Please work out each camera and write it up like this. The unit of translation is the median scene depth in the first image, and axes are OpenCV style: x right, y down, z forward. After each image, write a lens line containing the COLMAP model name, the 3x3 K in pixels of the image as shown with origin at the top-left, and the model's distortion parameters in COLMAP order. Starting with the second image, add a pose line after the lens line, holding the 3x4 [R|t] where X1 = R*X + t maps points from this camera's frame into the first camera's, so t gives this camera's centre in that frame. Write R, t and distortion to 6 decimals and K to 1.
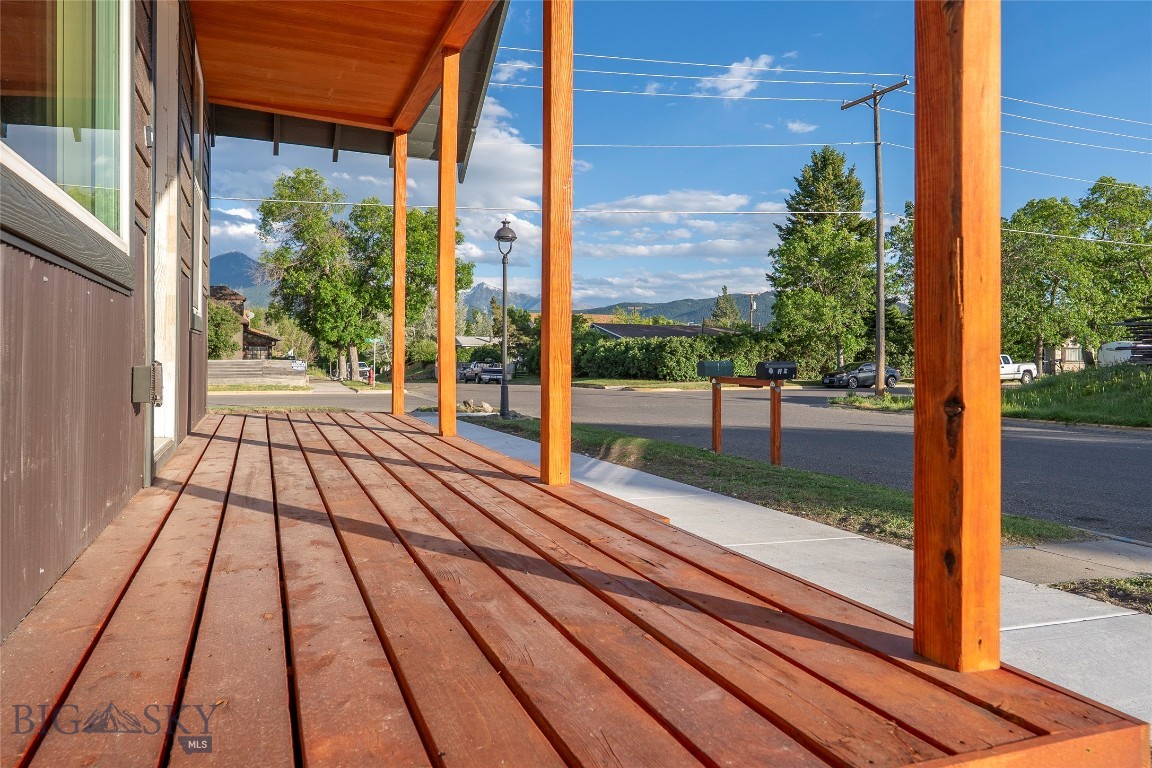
lens RADIAL K [[858.7, 0, 570.1], [0, 858.7, 362.0], [0, 0, 1]] dist [0.002020, -0.001532]
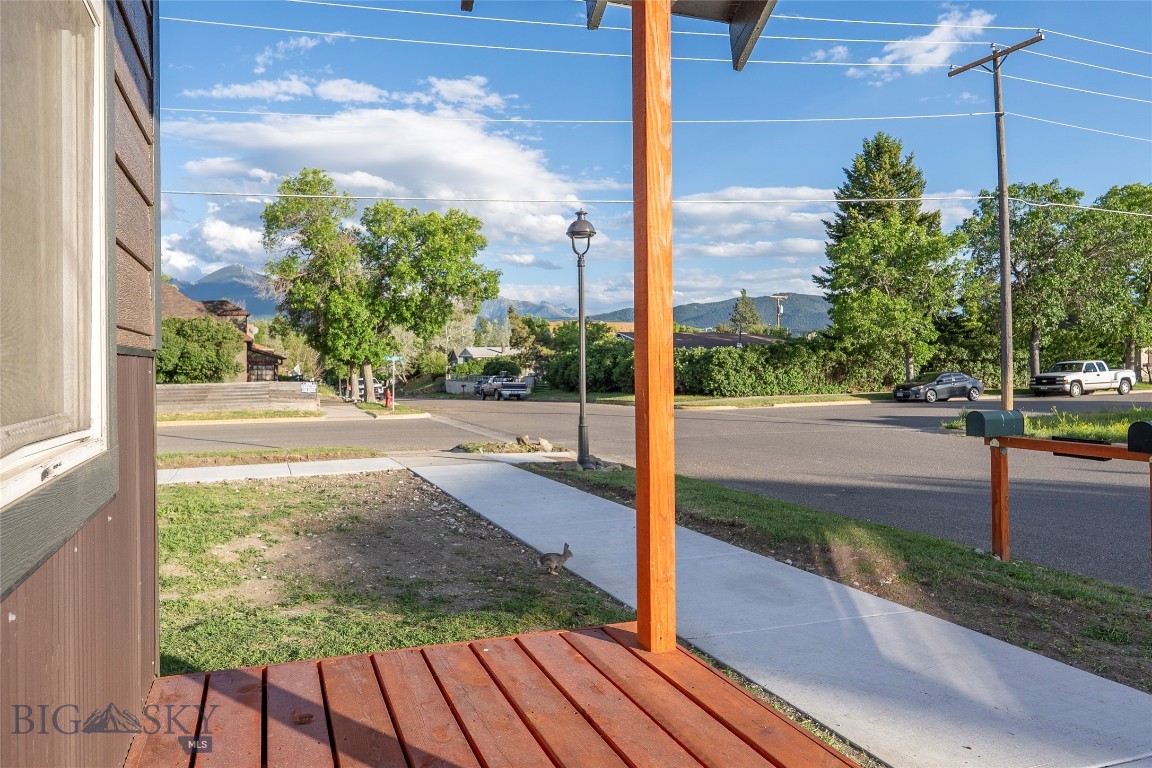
lens RADIAL K [[825.8, 0, 532.2], [0, 825.8, 360.2], [0, 0, 1]] dist [0.002817, -0.002685]
pose [[0.999356, -0.017901, -0.031091, -0.051029], [0.017701, 0.999821, -0.006700, -0.013716], [0.031205, 0.006145, 0.999494, 0.133182]]
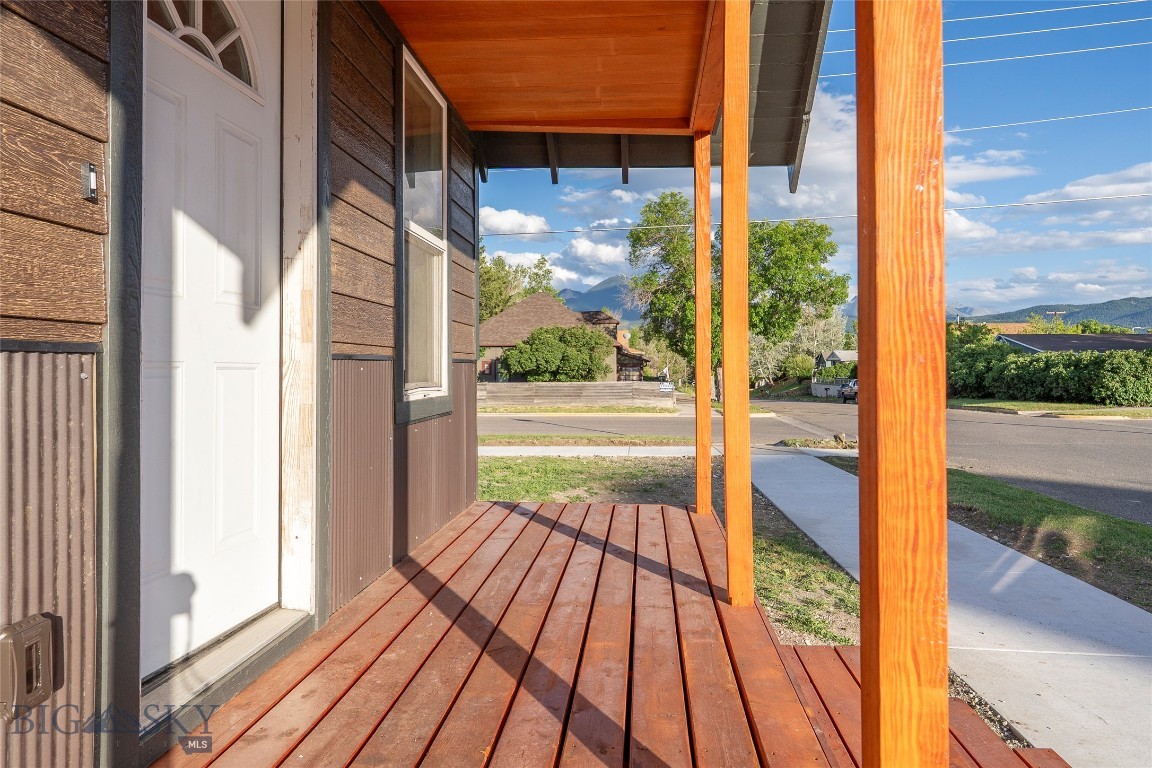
lens RADIAL K [[825.8, 0, 532.2], [0, 825.8, 360.2], [0, 0, 1]] dist [0.002817, -0.002685]
pose [[0.882948, -0.014350, -0.469252, 0.001242], [0.007959, 0.999847, -0.015599, -0.012890], [0.469404, 0.010039, 0.882926, 0.062856]]
